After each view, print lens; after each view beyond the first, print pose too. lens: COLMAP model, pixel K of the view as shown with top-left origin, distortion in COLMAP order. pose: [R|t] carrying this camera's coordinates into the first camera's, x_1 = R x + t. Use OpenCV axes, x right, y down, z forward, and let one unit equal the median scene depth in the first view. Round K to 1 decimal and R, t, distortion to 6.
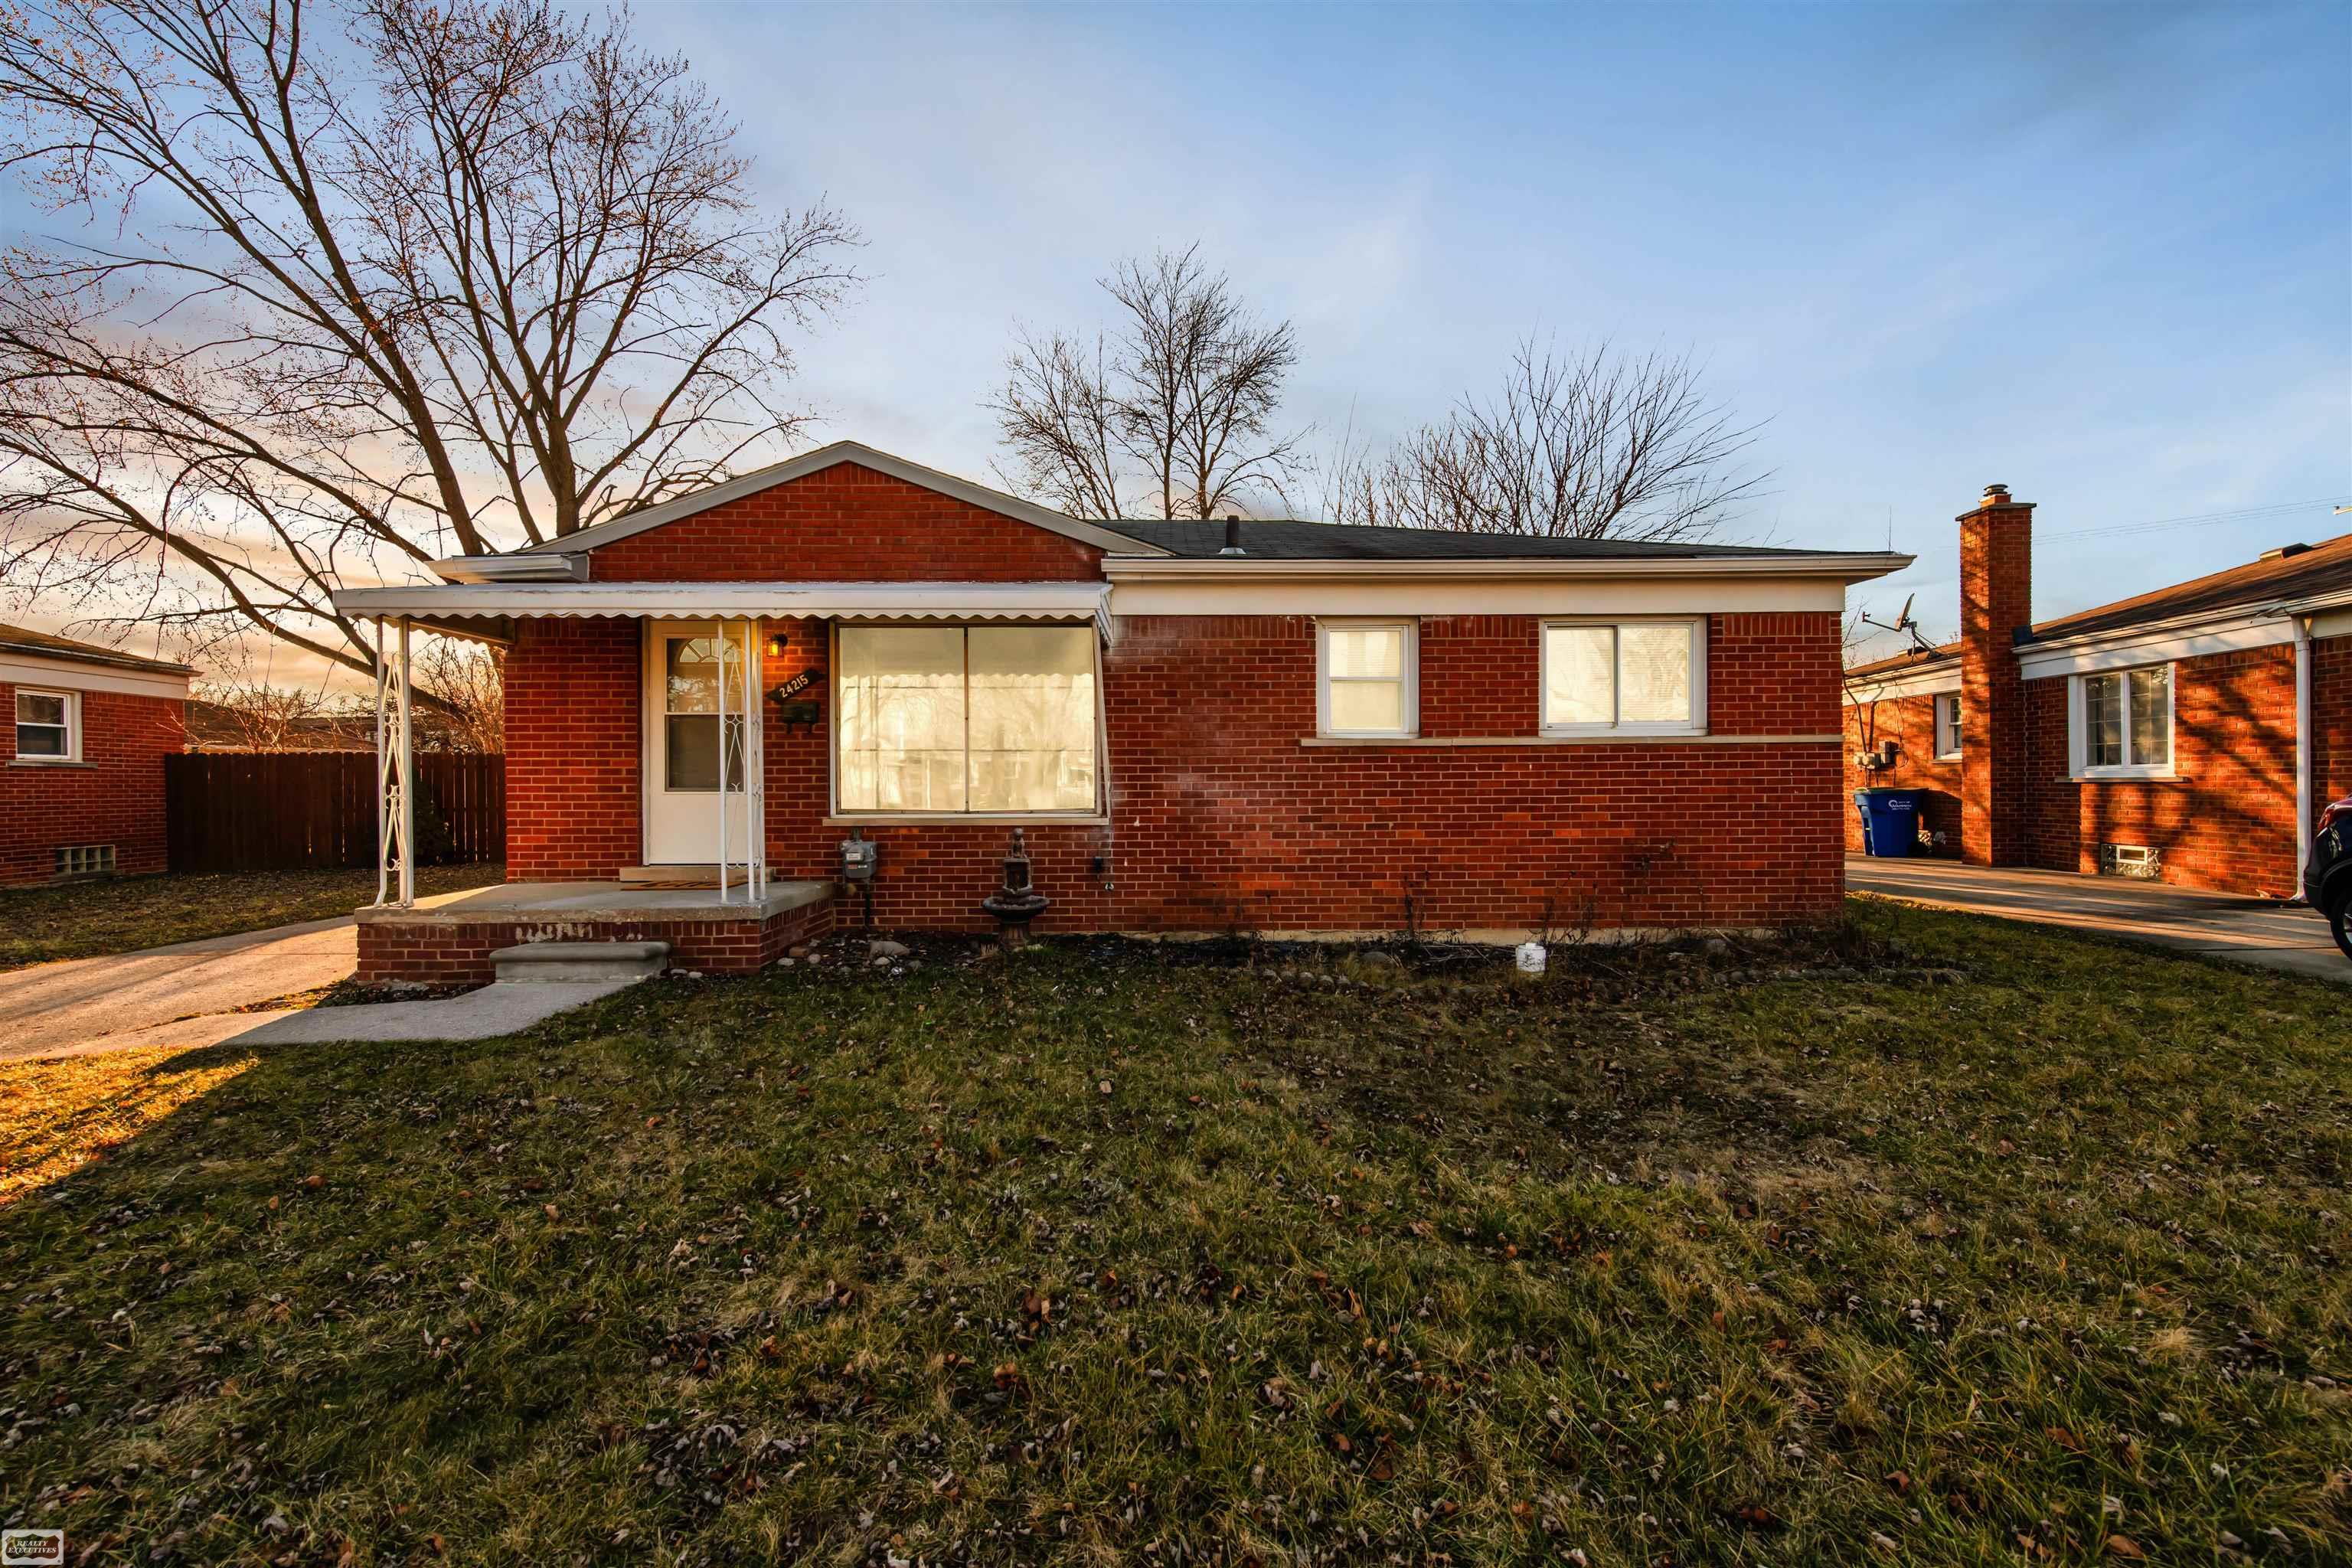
lens RADIAL K [[932.3, 0, 1176.0], [0, 932.3, 784.0], [0, 0, 1]] dist [0.012144, -0.000149]
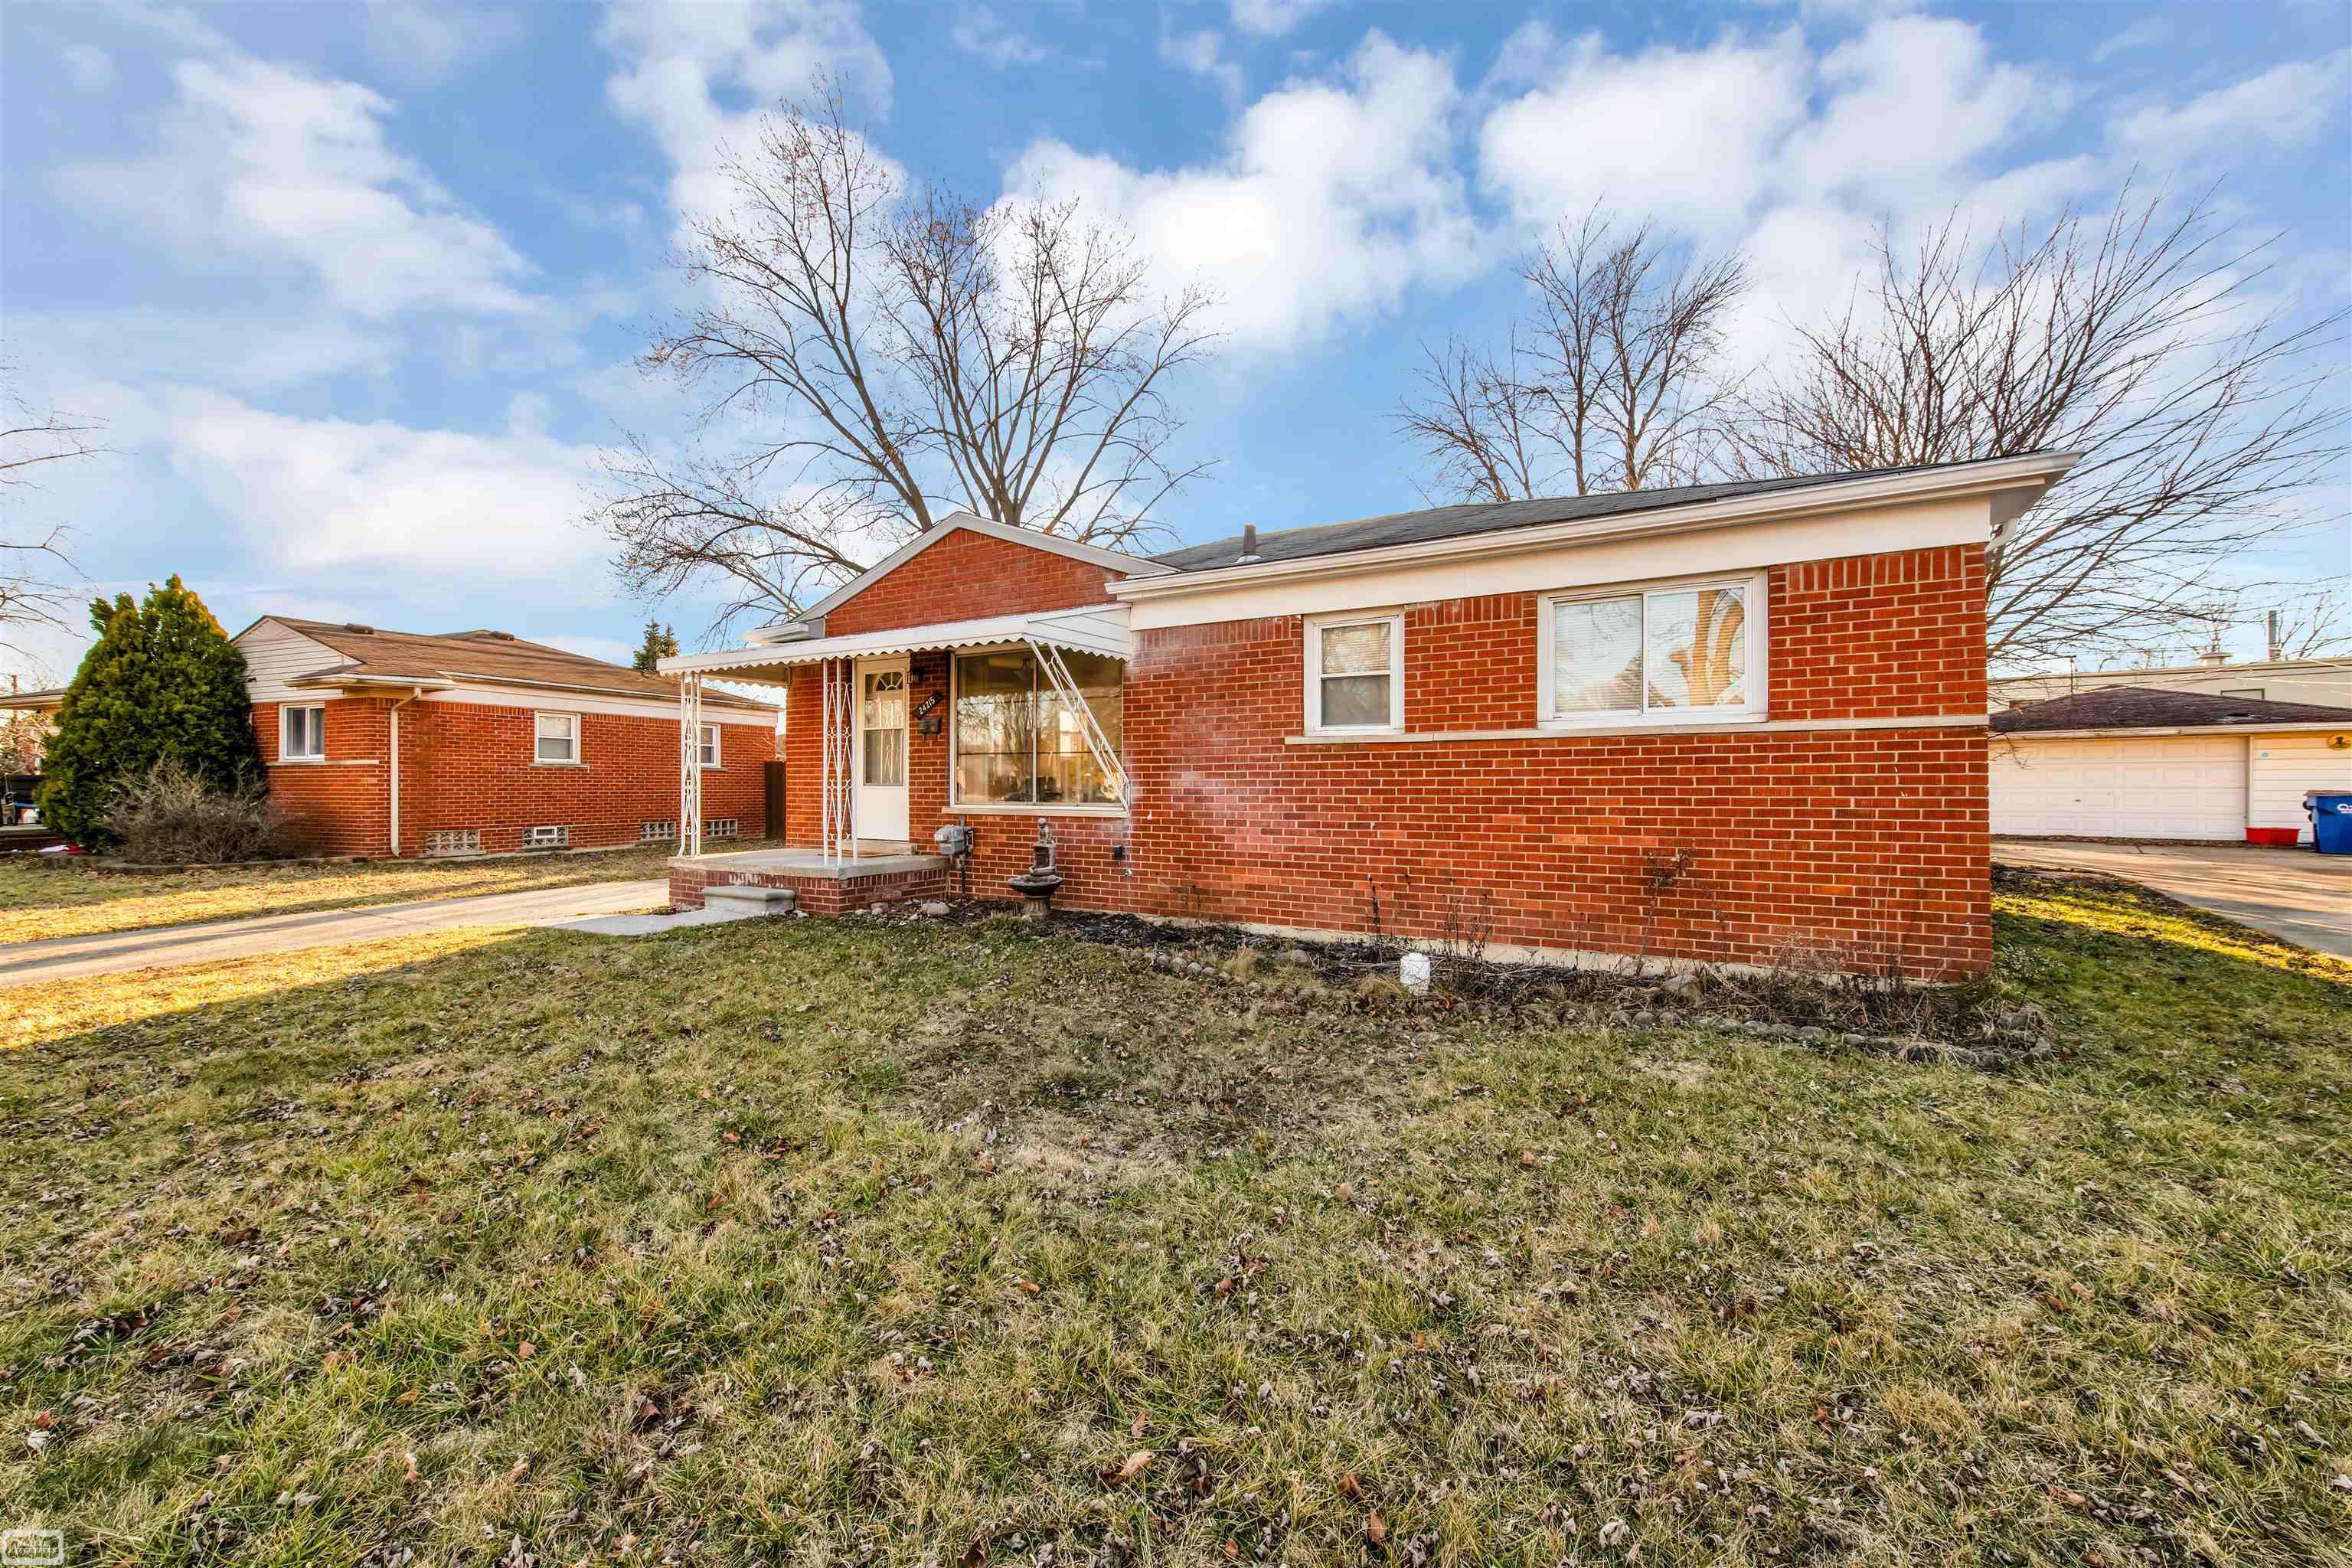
lens RADIAL K [[915.1, 0, 1176.0], [0, 915.1, 784.0], [0, 0, 1]] dist [0.009385, -0.000033]
pose [[0.856769, 0.004451, -0.515681, 0.544008], [-0.004515, 0.999989, 0.001129, 0.001873], [0.515680, 0.001361, 0.856780, 0.083857]]
